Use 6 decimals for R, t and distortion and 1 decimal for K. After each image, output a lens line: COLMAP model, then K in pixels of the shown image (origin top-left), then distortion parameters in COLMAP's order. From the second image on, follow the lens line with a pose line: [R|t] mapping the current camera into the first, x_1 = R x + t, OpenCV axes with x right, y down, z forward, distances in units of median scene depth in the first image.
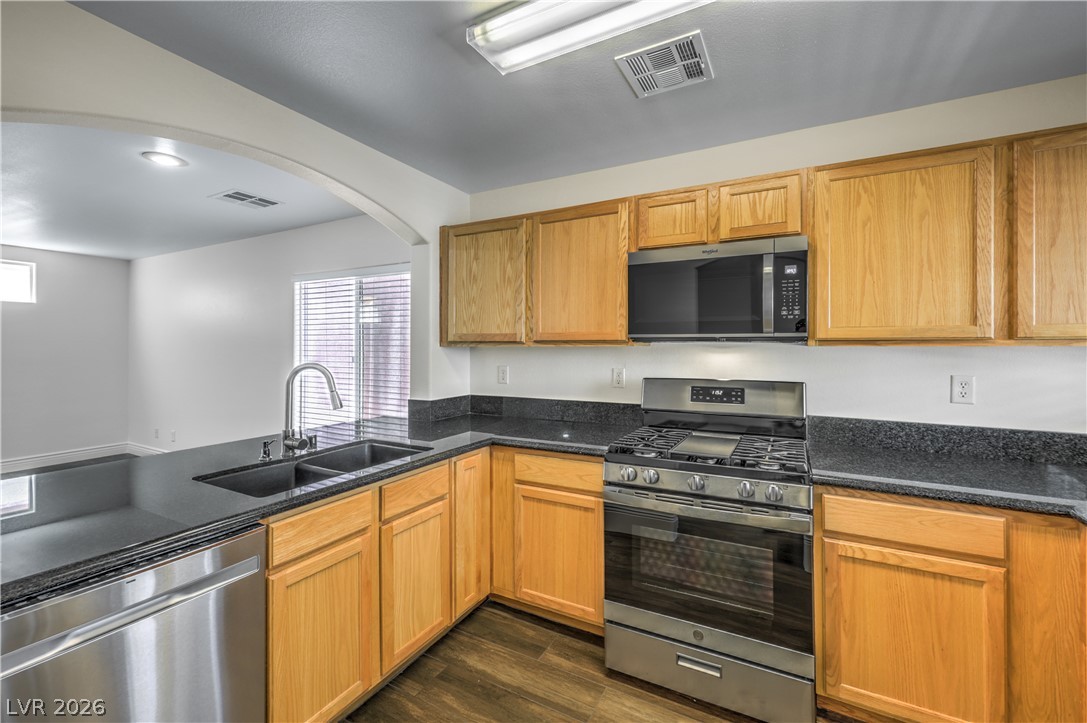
lens RADIAL K [[460.0, 0, 546.1], [0, 460.0, 344.1], [0, 0, 1]] dist [-0.000912, 0.000112]
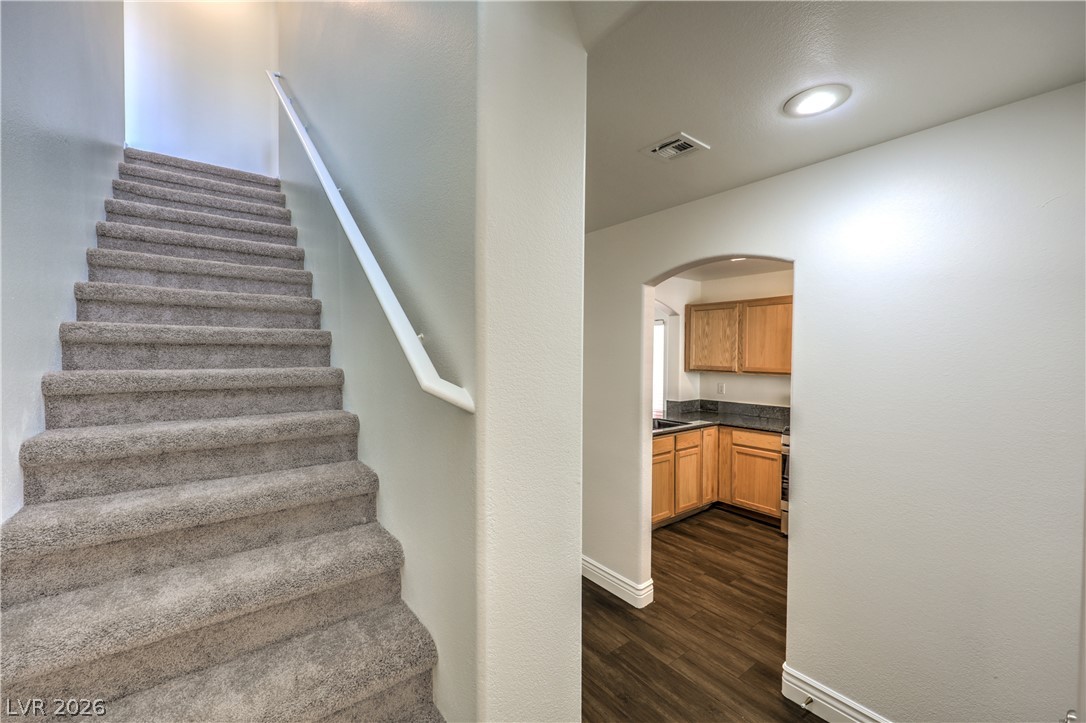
lens RADIAL K [[459.6, 0, 538.6], [0, 459.6, 358.8], [0, 0, 1]] dist [-0.000912, 0.000112]
pose [[0.917608, 0.012794, -0.397280, -0.058238], [-0.003758, 0.999716, 0.023516, -0.120264], [0.397468, -0.020085, 0.917396, -1.235895]]
